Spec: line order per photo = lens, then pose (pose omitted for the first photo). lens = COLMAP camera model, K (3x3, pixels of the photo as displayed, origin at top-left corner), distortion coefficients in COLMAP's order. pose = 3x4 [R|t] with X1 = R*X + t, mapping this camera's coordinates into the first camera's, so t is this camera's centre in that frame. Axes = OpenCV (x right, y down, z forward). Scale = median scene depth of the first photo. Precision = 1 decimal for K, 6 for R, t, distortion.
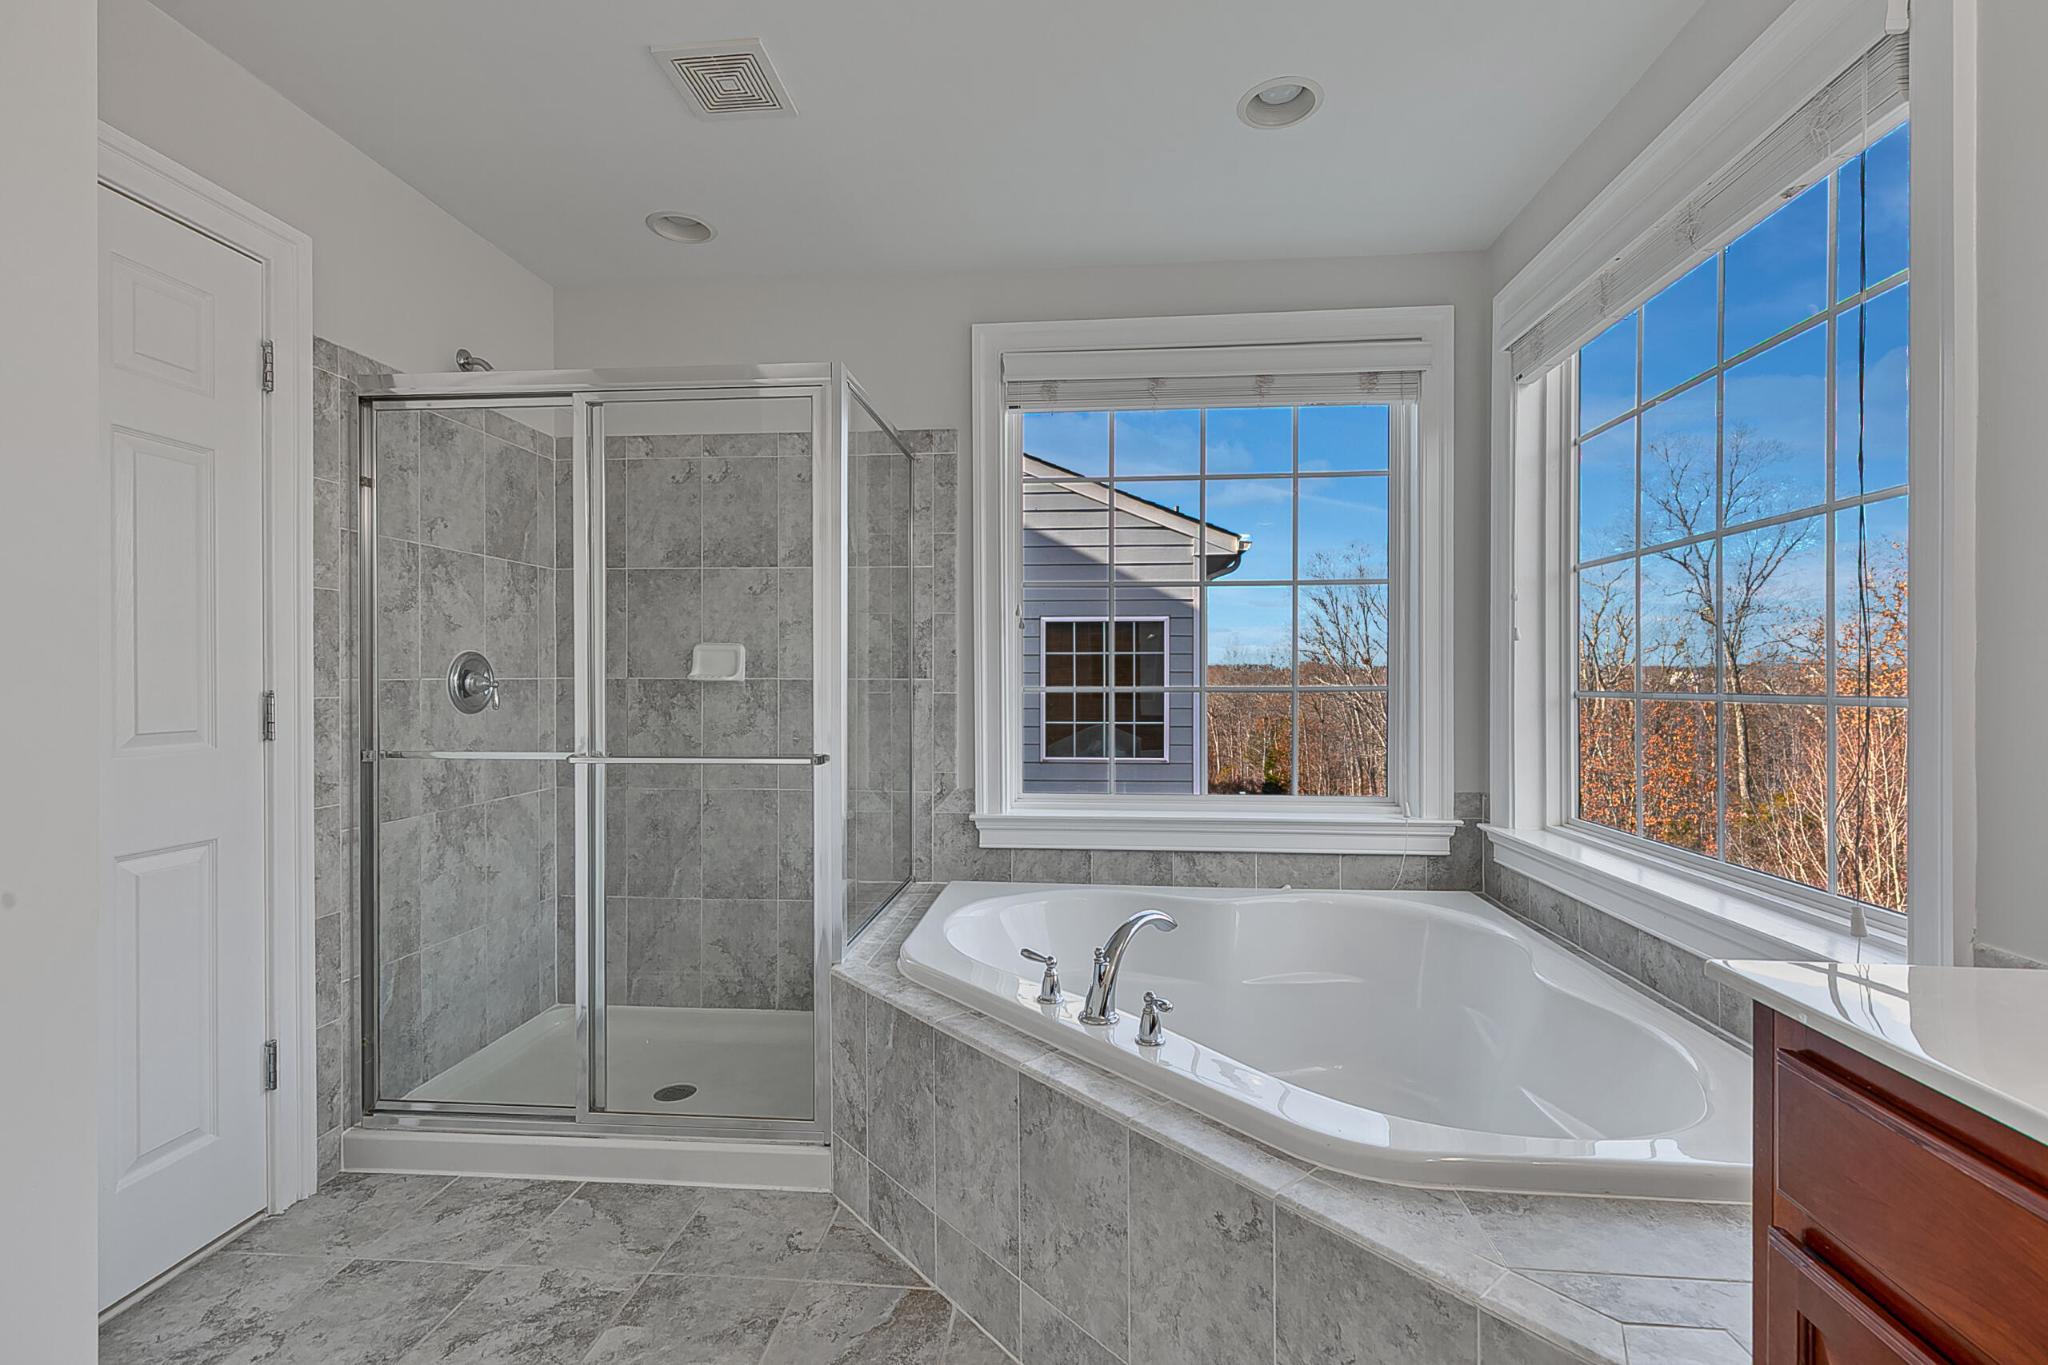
lens RADIAL K [[913.5, 0, 1021.0], [0, 913.5, 679.4], [0, 0, 1]] dist [0.009475, -0.003097]
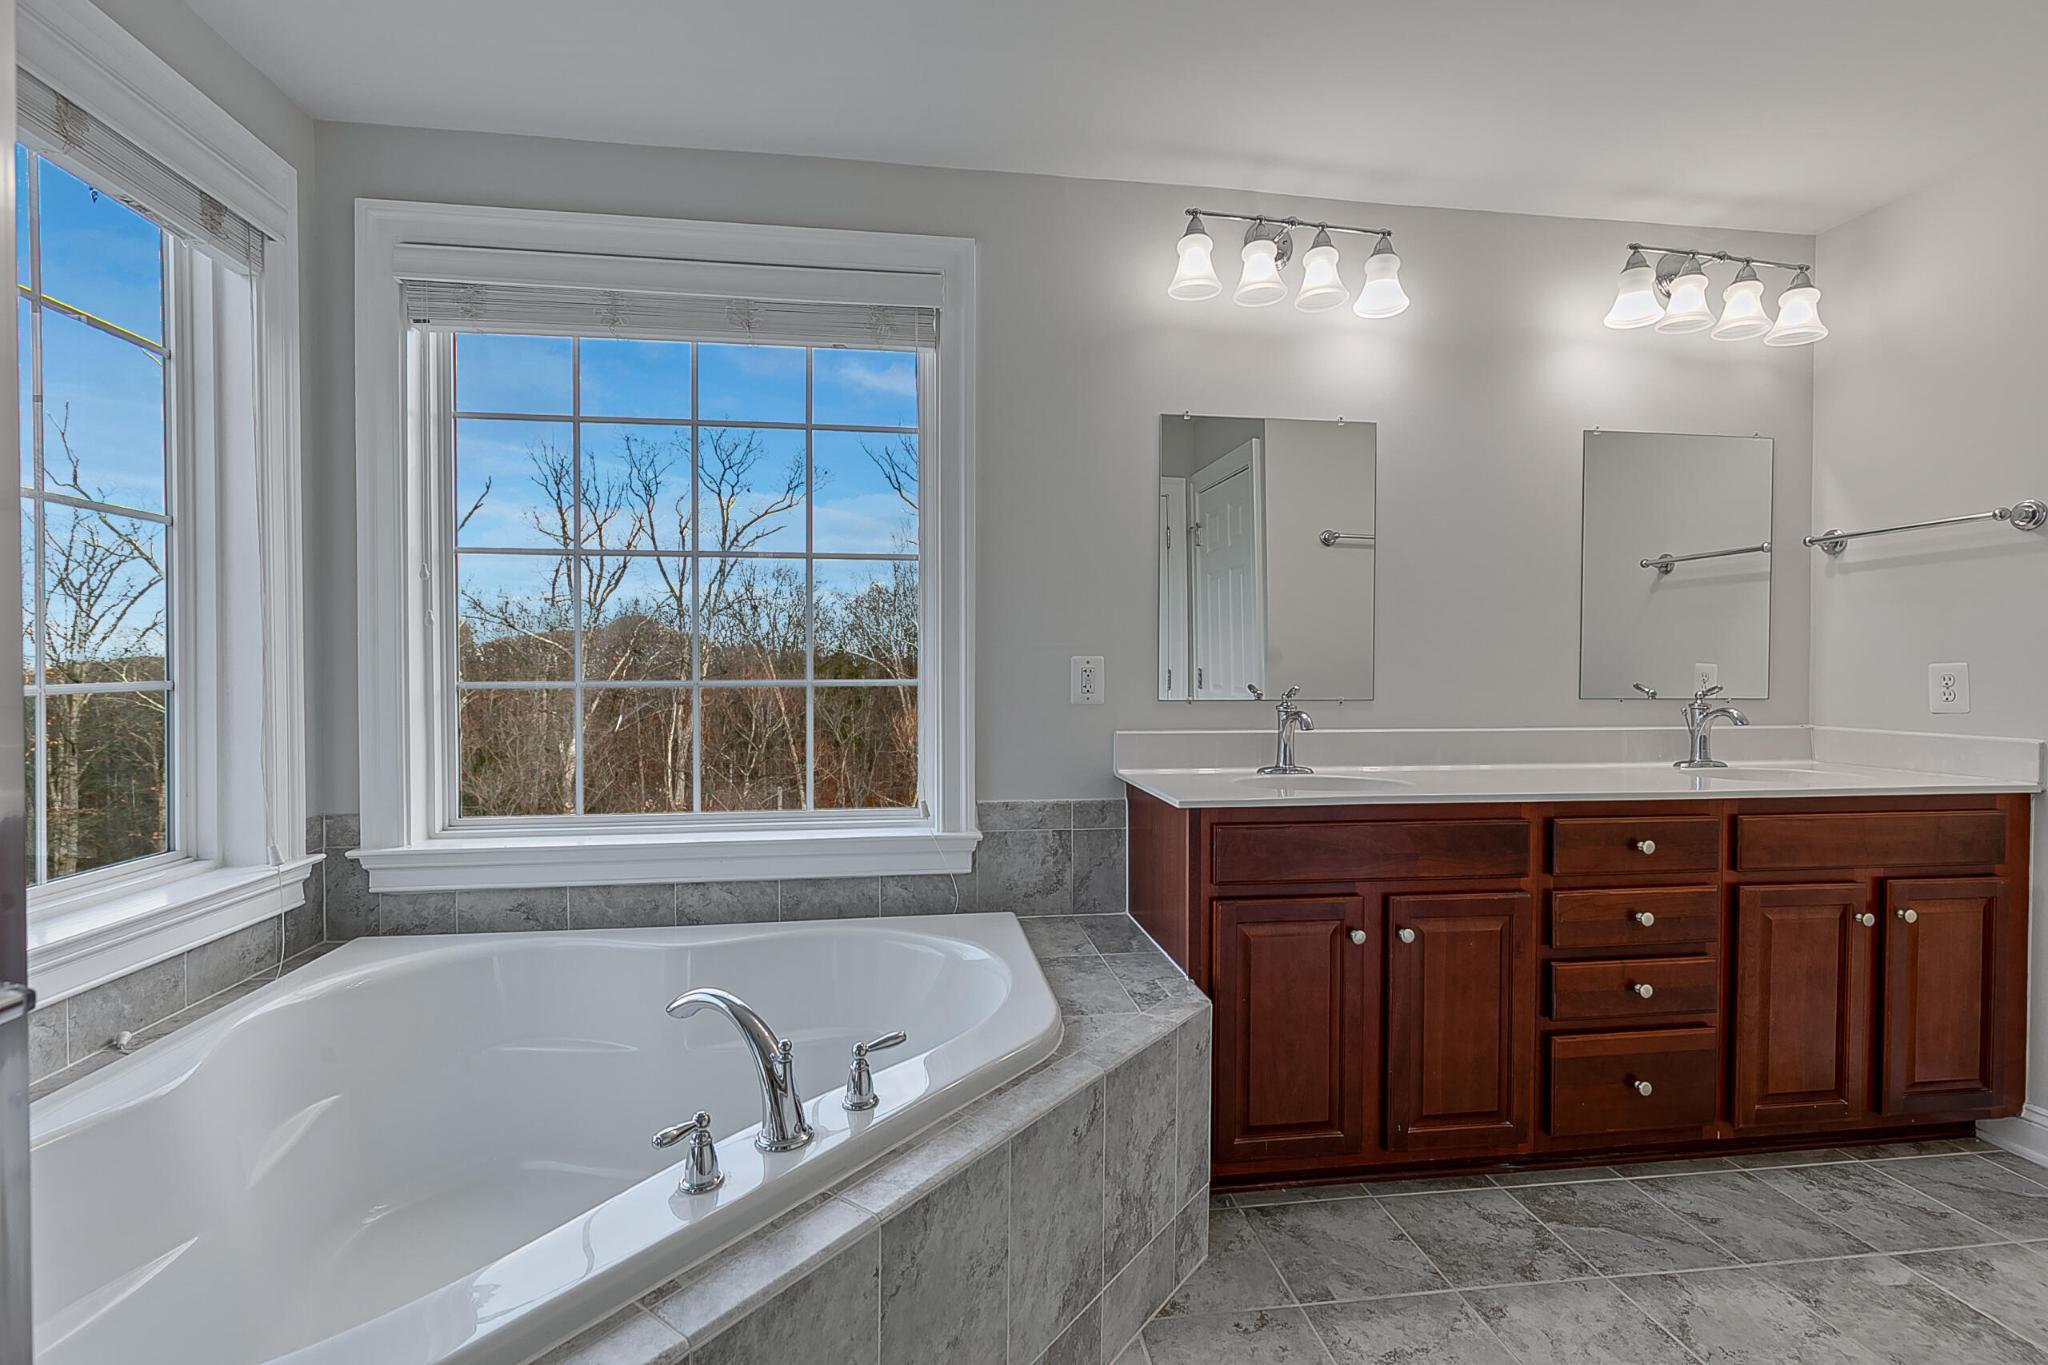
lens RADIAL K [[913.5, 0, 1018.4], [0, 913.5, 688.5], [0, 0, 1]] dist [0.009475, -0.003097]
pose [[-0.220055, -0.020390, 0.975274, -0.551133], [0.003586, 0.999758, 0.021711, -0.000583], [-0.975481, 0.008275, -0.219929, 0.819065]]
